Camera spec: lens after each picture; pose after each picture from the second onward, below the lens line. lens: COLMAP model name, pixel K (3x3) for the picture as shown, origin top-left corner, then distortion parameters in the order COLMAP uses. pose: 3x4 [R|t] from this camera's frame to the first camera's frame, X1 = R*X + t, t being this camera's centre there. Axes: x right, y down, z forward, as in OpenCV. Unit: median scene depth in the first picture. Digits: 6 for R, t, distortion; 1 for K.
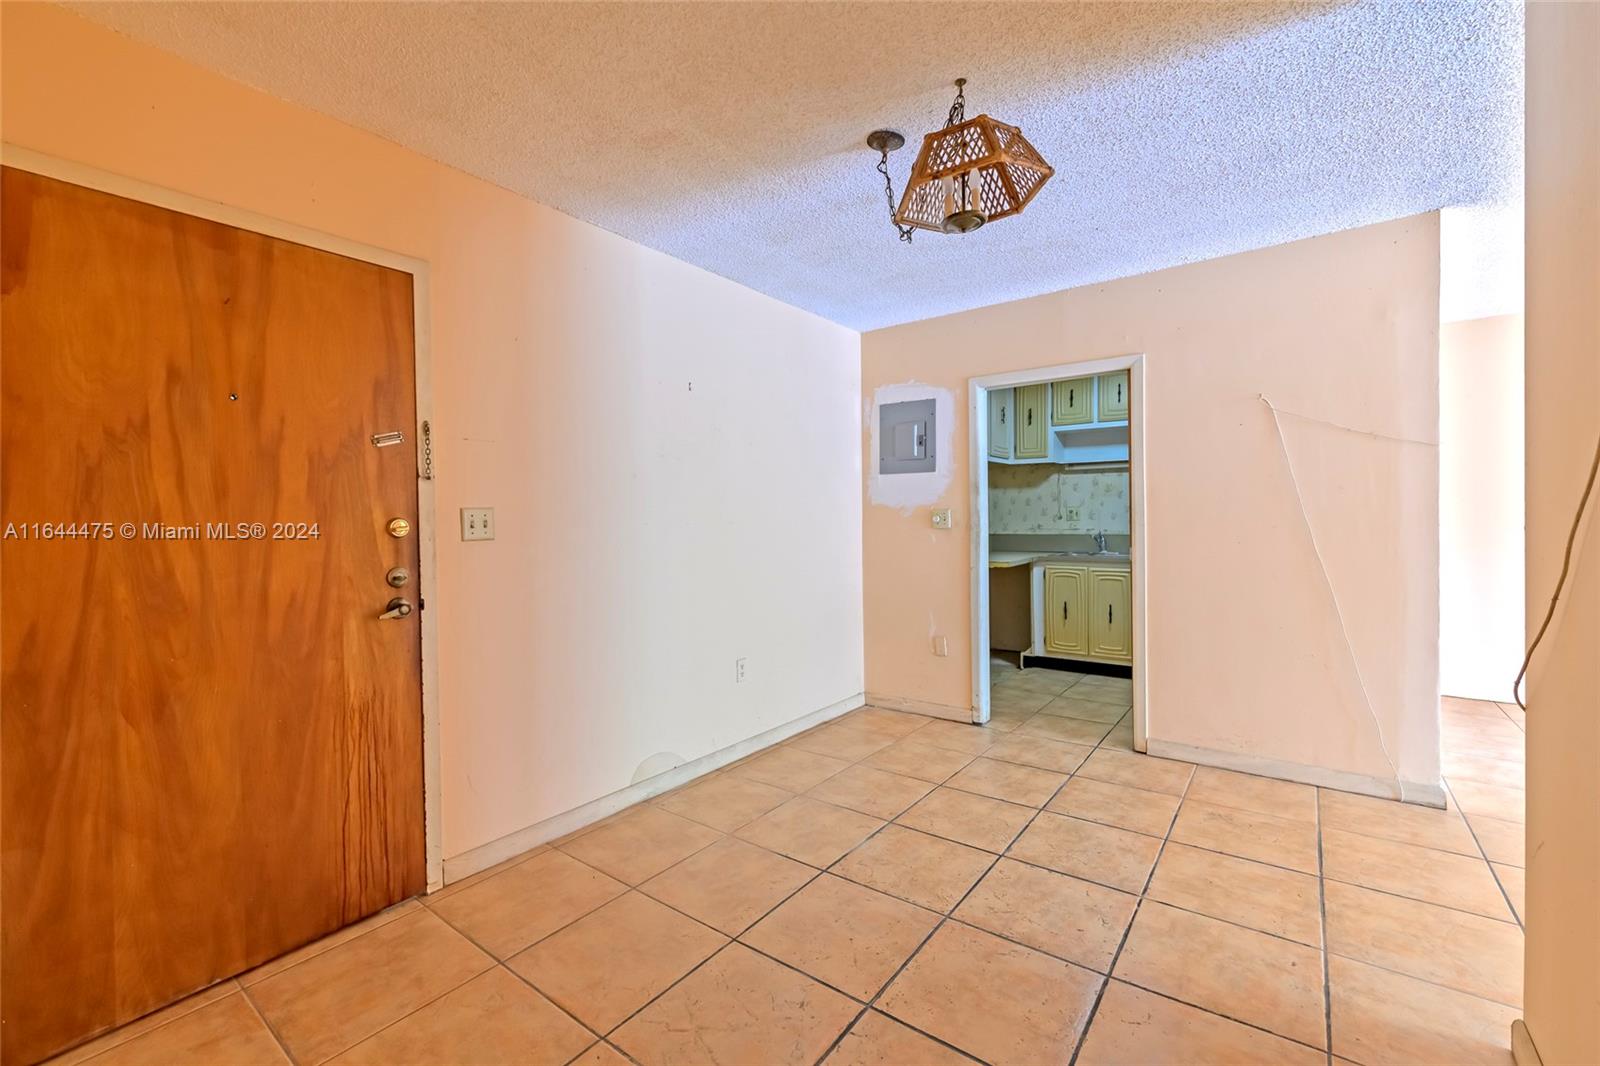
lens RADIAL K [[650.6, 0, 813.4], [0, 650.6, 530.5], [0, 0, 1]] dist [0.000997, -0.000026]
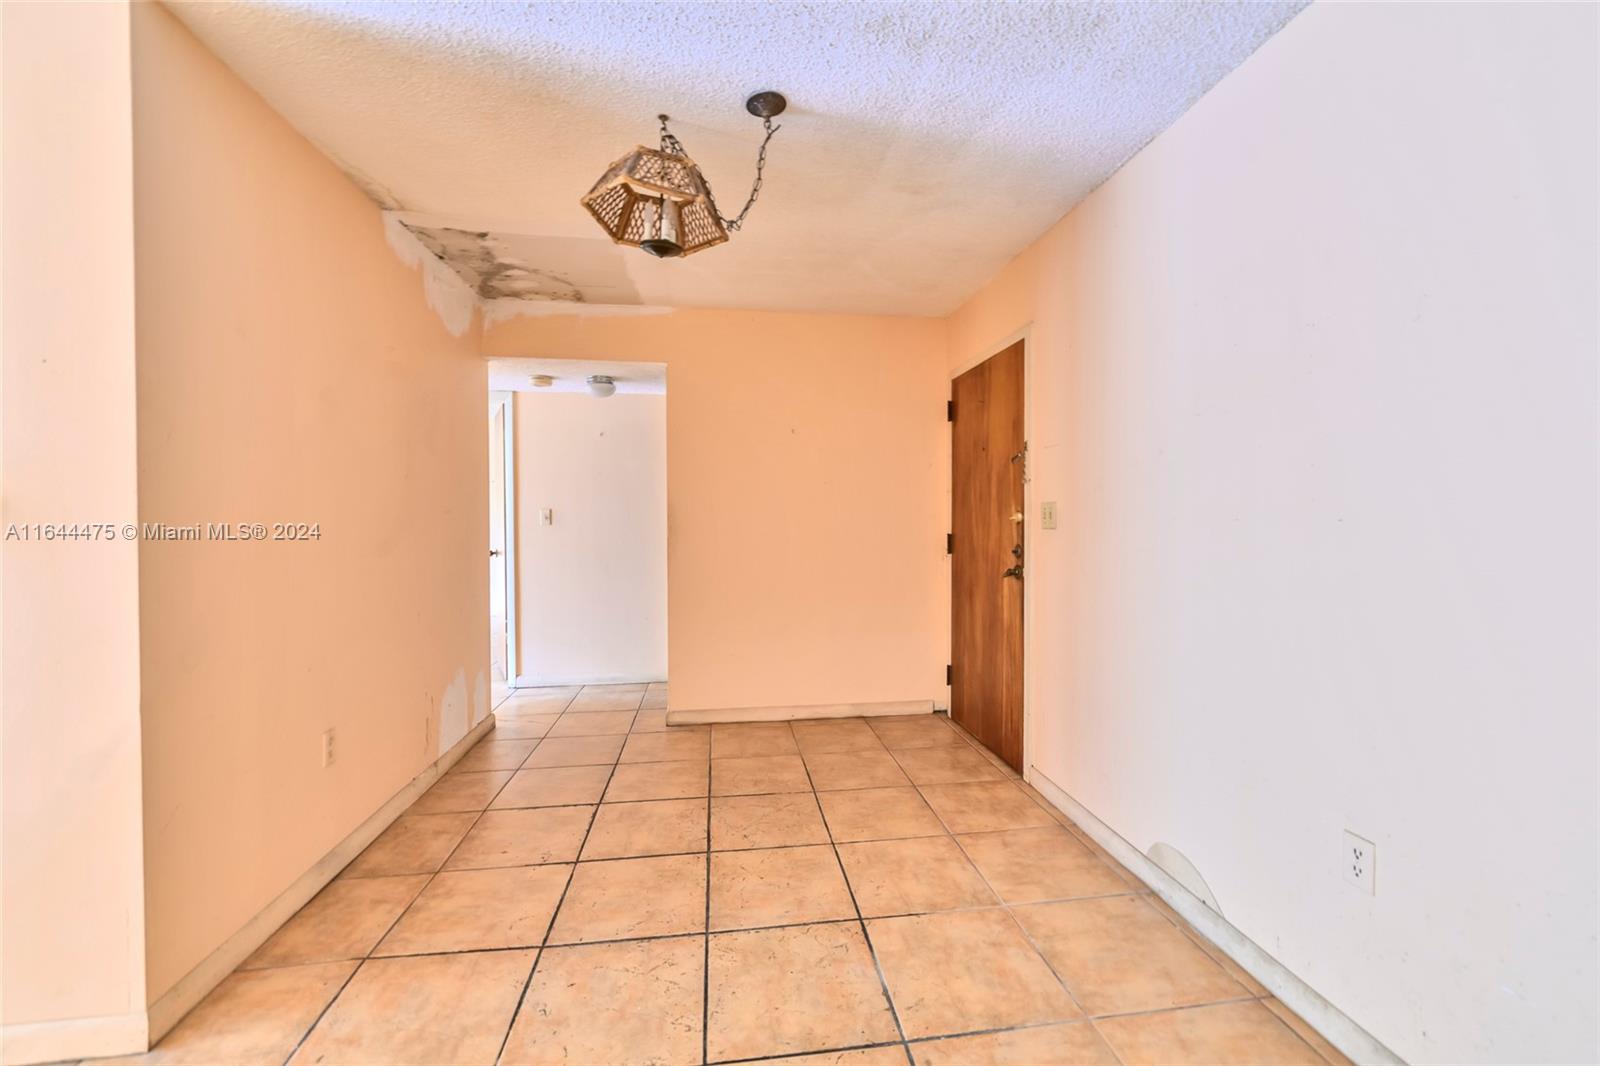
lens RADIAL K [[650.6, 0, 813.4], [0, 650.6, 530.5], [0, 0, 1]] dist [0.000997, -0.000026]
pose [[-0.706493, 0.029210, -0.707117, 0.733374], [0.000169, 0.999155, 0.041106, -0.038117], [0.707720, 0.028921, -0.705900, 1.717733]]
